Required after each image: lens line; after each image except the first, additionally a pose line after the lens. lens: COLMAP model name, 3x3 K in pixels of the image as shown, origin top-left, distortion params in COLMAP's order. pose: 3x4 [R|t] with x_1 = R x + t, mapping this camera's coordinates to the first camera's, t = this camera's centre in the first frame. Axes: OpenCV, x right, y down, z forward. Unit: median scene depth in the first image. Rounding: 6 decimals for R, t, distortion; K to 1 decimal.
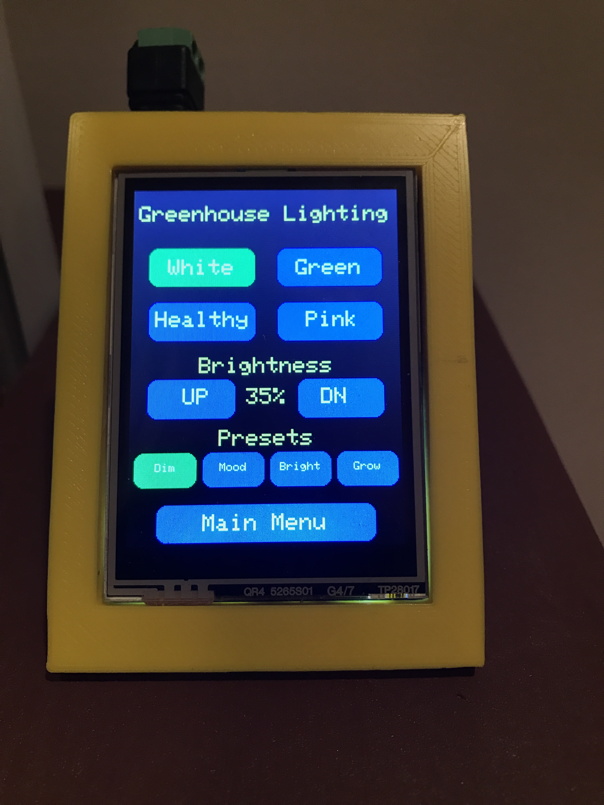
lens RADIAL K [[668.1, 0, 302.0], [0, 668.1, 402.5], [0, 0, 1]] dist [0.004862, -0.205244]
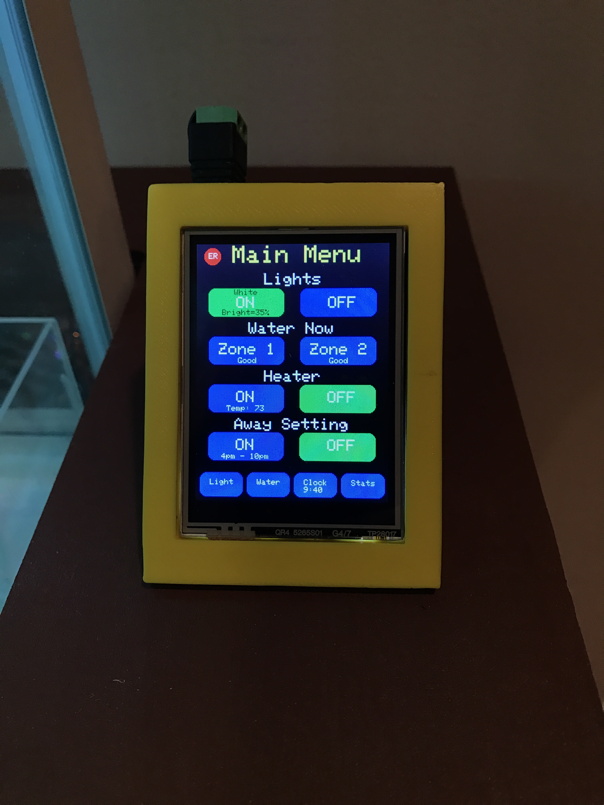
lens RADIAL K [[668.1, 0, 302.0], [0, 668.1, 402.5], [0, 0, 1]] dist [0.004862, -0.205244]
pose [[0.997115, 0.013153, -0.074751, 0.076020], [-0.004696, 0.993674, 0.112202, -0.160989], [0.075754, -0.111527, 0.990870, -0.408129]]
